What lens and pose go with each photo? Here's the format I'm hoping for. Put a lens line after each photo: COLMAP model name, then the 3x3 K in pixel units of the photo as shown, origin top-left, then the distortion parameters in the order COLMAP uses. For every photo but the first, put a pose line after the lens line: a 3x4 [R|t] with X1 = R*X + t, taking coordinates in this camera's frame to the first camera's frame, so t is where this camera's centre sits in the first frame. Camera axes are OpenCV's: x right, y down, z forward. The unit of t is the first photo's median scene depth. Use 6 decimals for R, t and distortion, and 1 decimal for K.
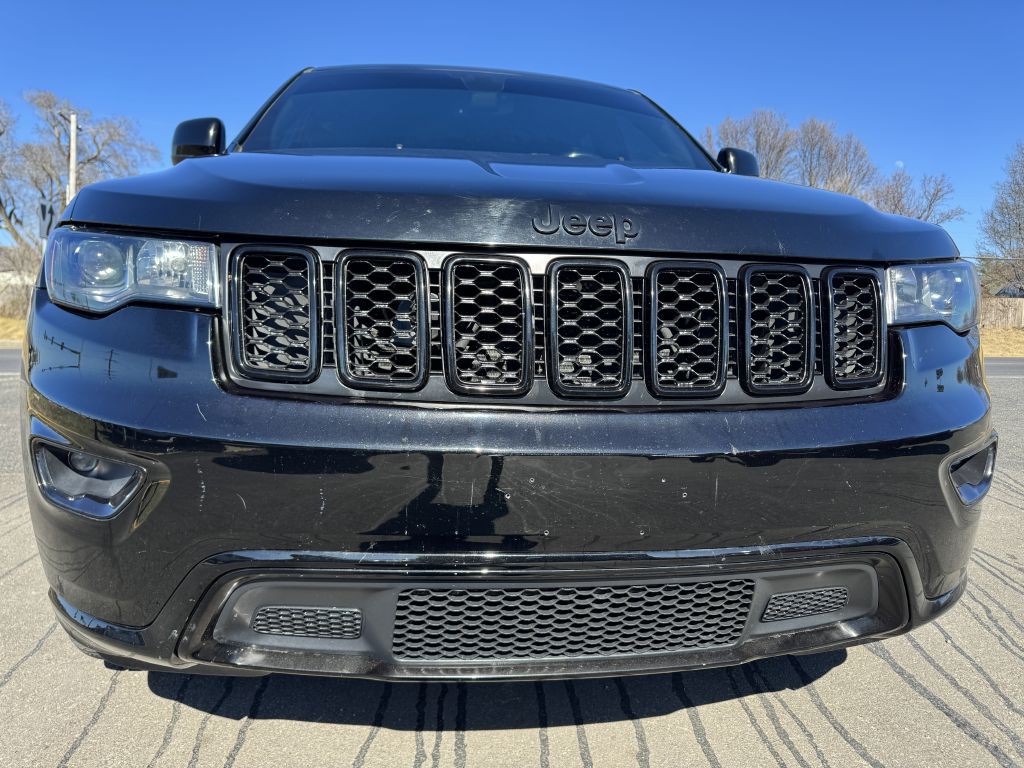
lens RADIAL K [[723.8, 0, 514.3], [0, 723.8, 390.4], [0, 0, 1]] dist [0.023204, -0.026484]
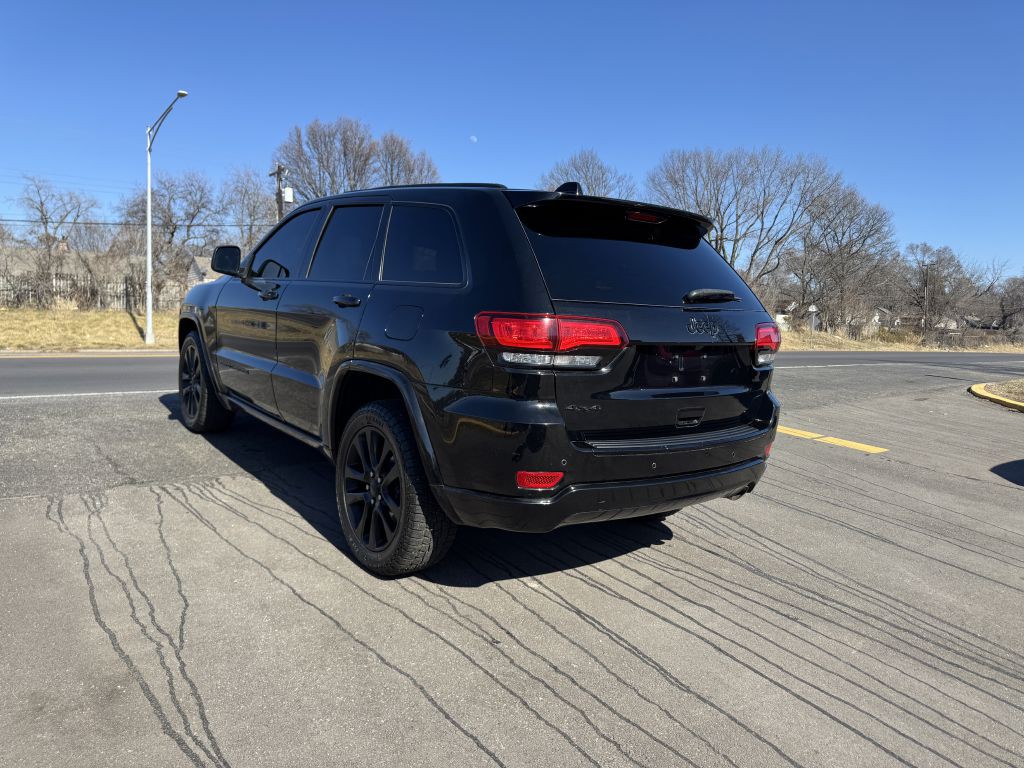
lens RADIAL K [[723.8, 0, 513.8], [0, 723.8, 376.7], [0, 0, 1]] dist [0.023204, -0.026484]
pose [[0.843774, -0.035214, 0.535543, -1.278789], [0.036421, 0.999302, 0.008326, -0.145000], [-0.535462, 0.012480, 0.844467, -1.045046]]
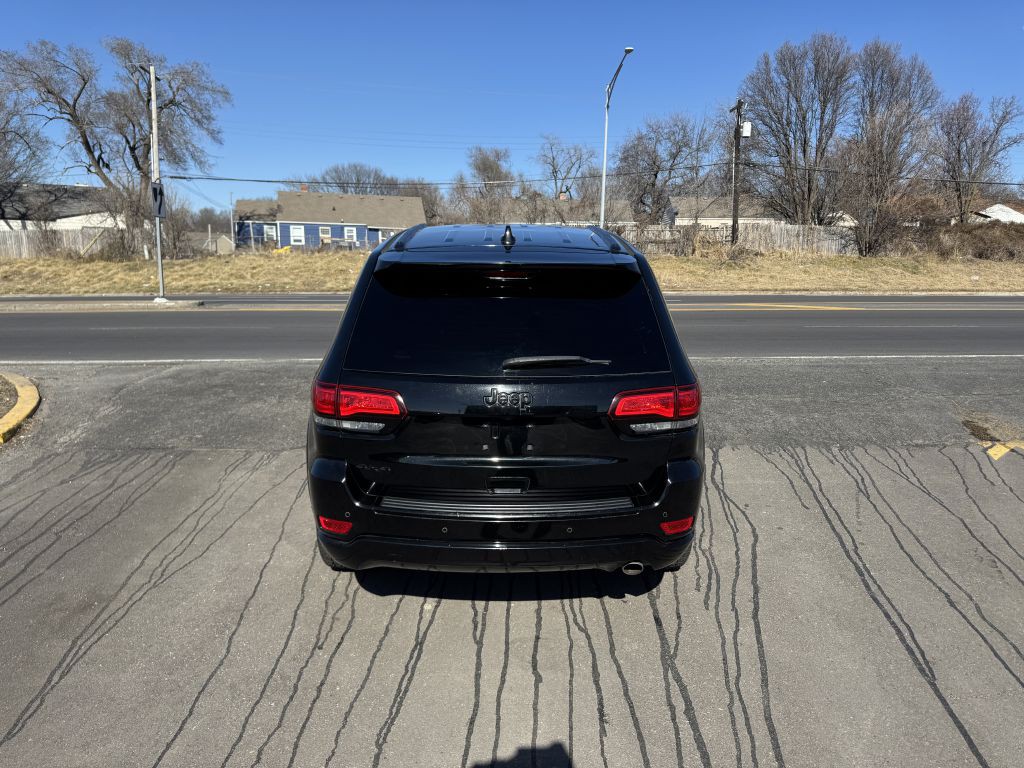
lens RADIAL K [[723.8, 0, 517.4], [0, 723.8, 379.2], [0, 0, 1]] dist [0.023204, -0.026484]
pose [[0.996700, 0.002385, -0.081137, 0.392495], [0.005107, 0.995746, 0.091995, -0.468760], [0.081012, -0.092106, 0.992448, -1.525465]]
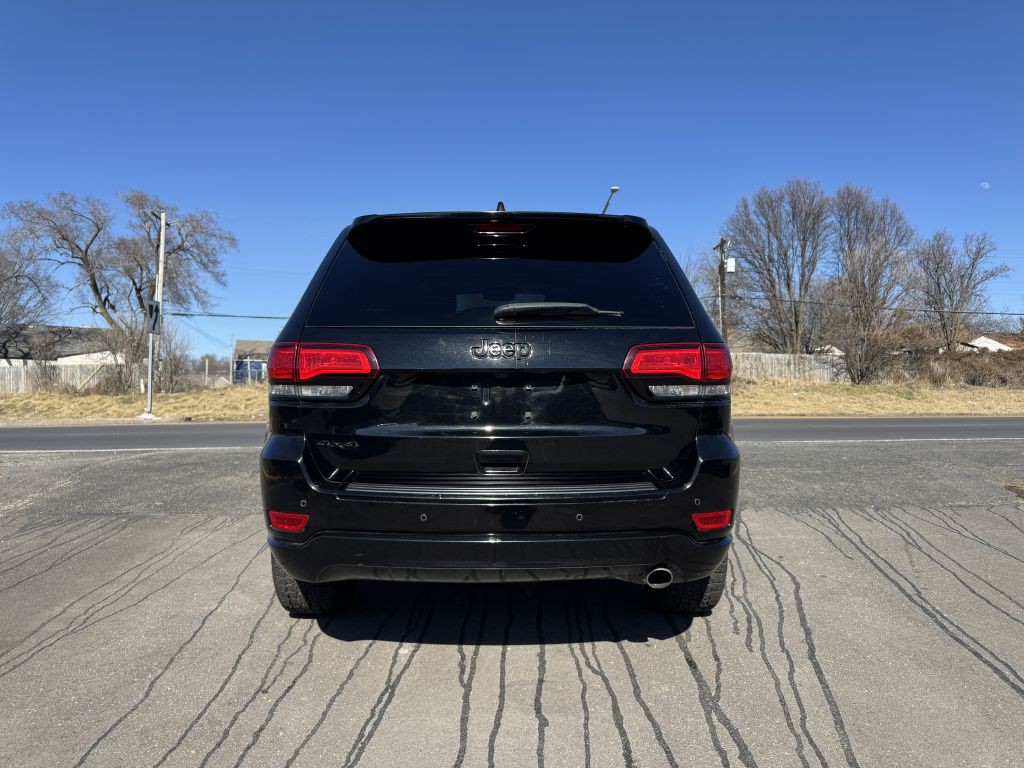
lens RADIAL K [[723.8, 0, 509.0], [0, 723.8, 383.1], [0, 0, 1]] dist [0.023204, -0.026484]
pose [[0.996320, -0.021596, -0.082952, 0.358992], [0.013507, 0.995207, -0.096858, -0.020023], [0.084646, 0.095381, 0.991835, -1.204561]]
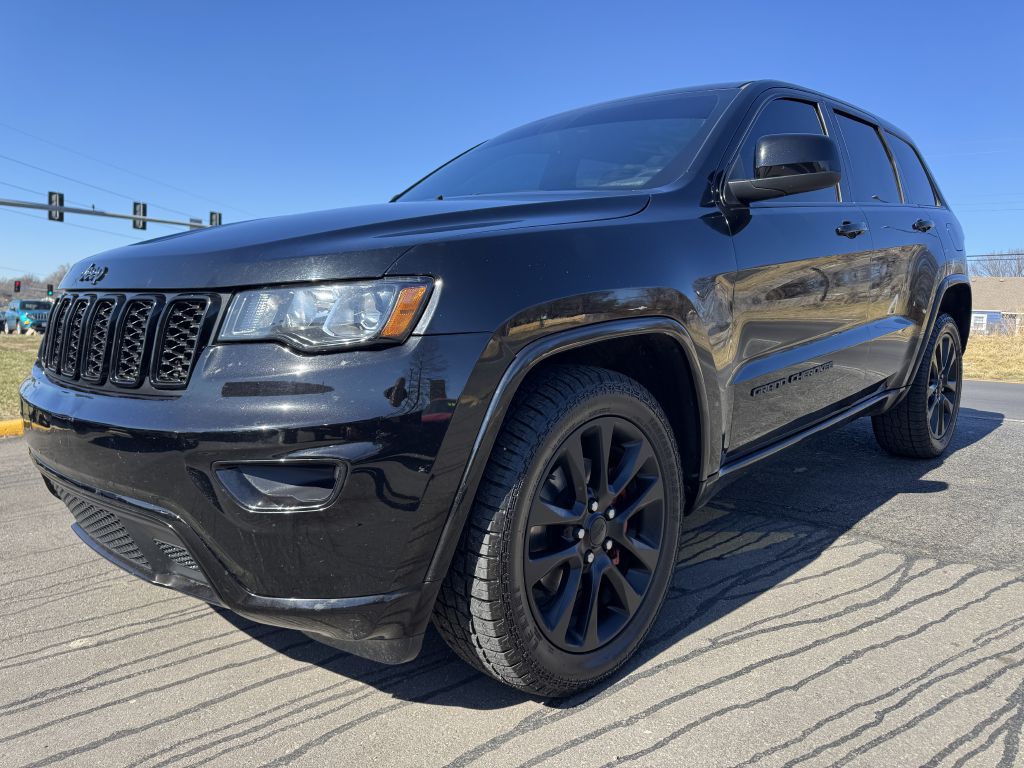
lens RADIAL K [[723.8, 0, 511.2], [0, 723.8, 383.1], [0, 0, 1]] dist [0.023204, -0.026484]
pose [[0.616824, 0.063020, -0.784574, 1.413554], [-0.095170, 0.995448, 0.005136, -0.059958], [0.781326, 0.071500, 0.620014, 0.509284]]
